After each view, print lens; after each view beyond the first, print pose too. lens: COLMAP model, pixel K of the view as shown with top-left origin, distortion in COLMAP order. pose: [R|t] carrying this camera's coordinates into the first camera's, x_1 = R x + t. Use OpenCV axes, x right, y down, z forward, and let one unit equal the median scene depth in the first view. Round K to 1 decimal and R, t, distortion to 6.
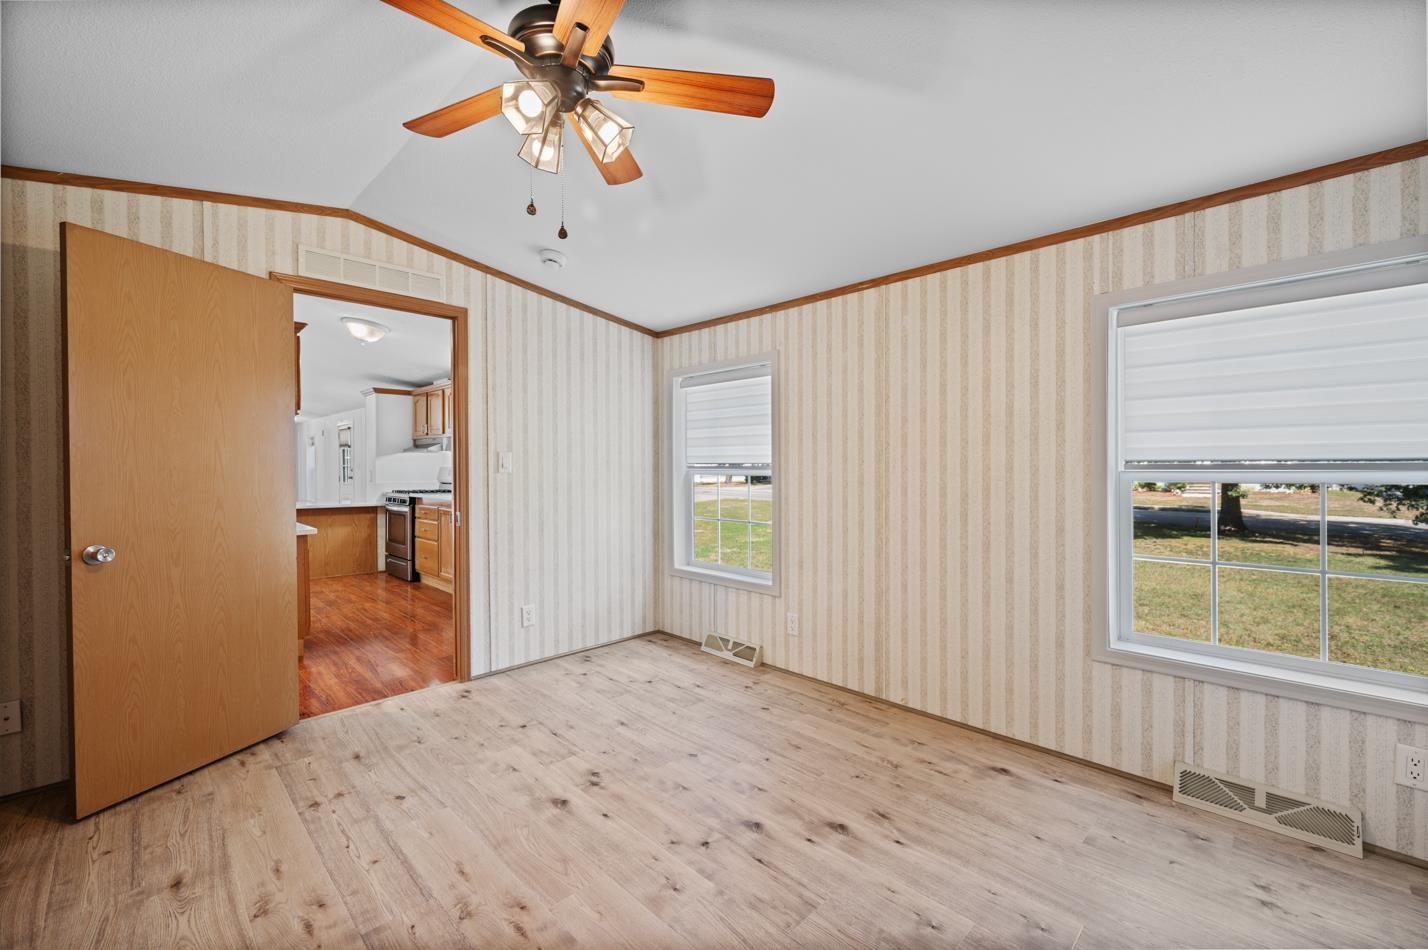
lens RADIAL K [[583.2, 0, 714.0], [0, 583.2, 475.0], [0, 0, 1]] dist [-0.001019, -0.000064]
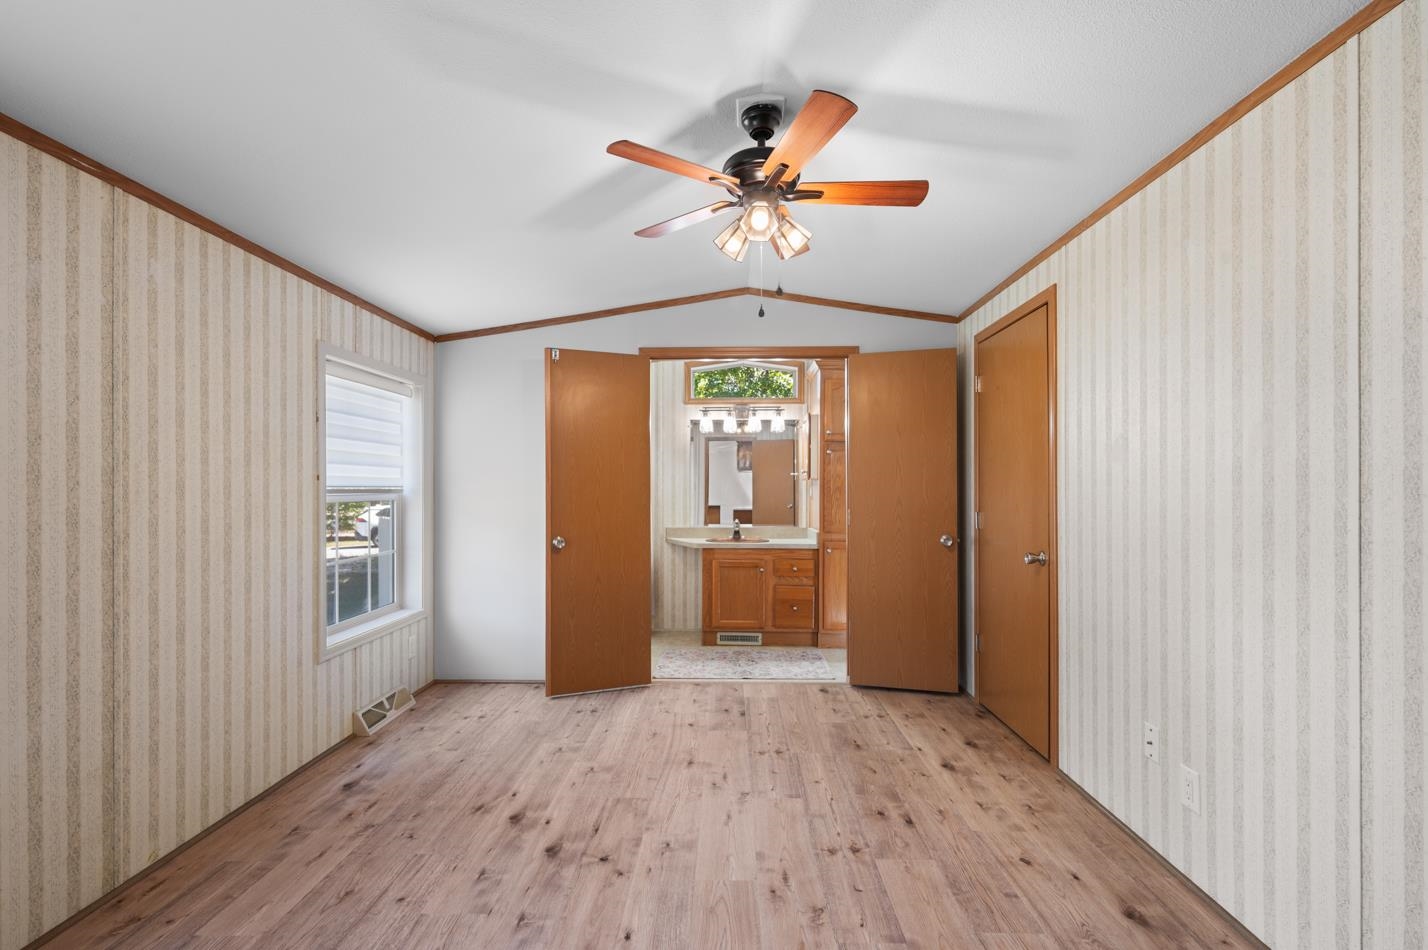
lens RADIAL K [[633.4, 0, 711.6], [0, 633.4, 496.1], [0, 0, 1]] dist [-0.000764, -0.000262]
pose [[-0.683238, -0.003989, 0.730185, -0.829460], [0.015307, 0.999687, 0.019784, -0.019805], [-0.730035, 0.024694, -0.682963, 1.397343]]
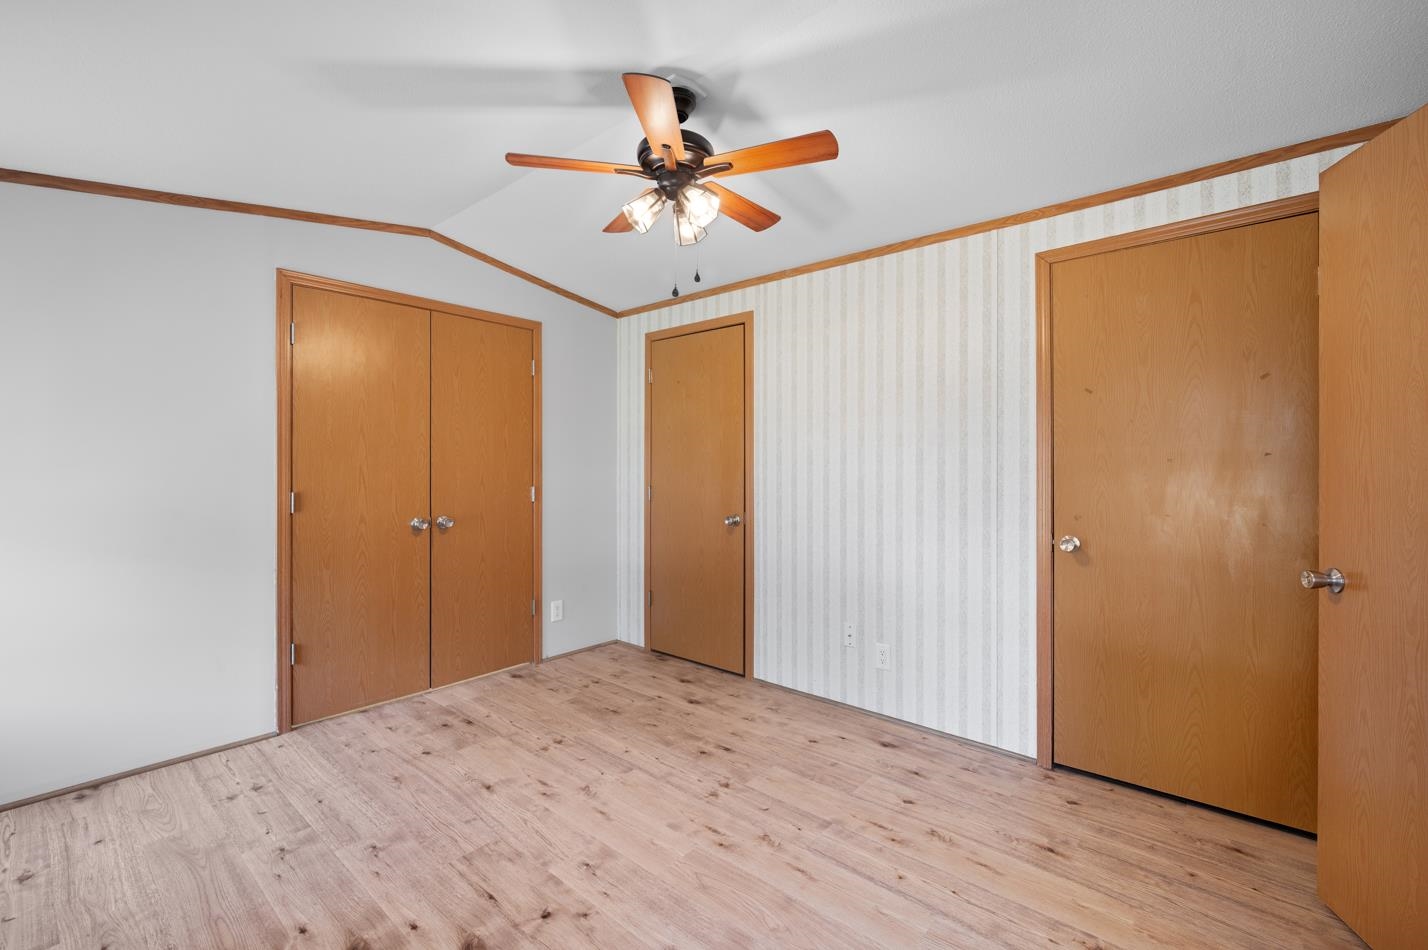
lens RADIAL K [[618.4, 0, 714.0], [0, 618.4, 475.0], [0, 0, 1]] dist [0.000359, -0.000198]
pose [[-0.997604, 0.000691, -0.069177, -0.170001], [-0.001401, 0.999543, 0.030193, -0.025670], [0.069167, 0.030217, -0.997147, 1.643699]]
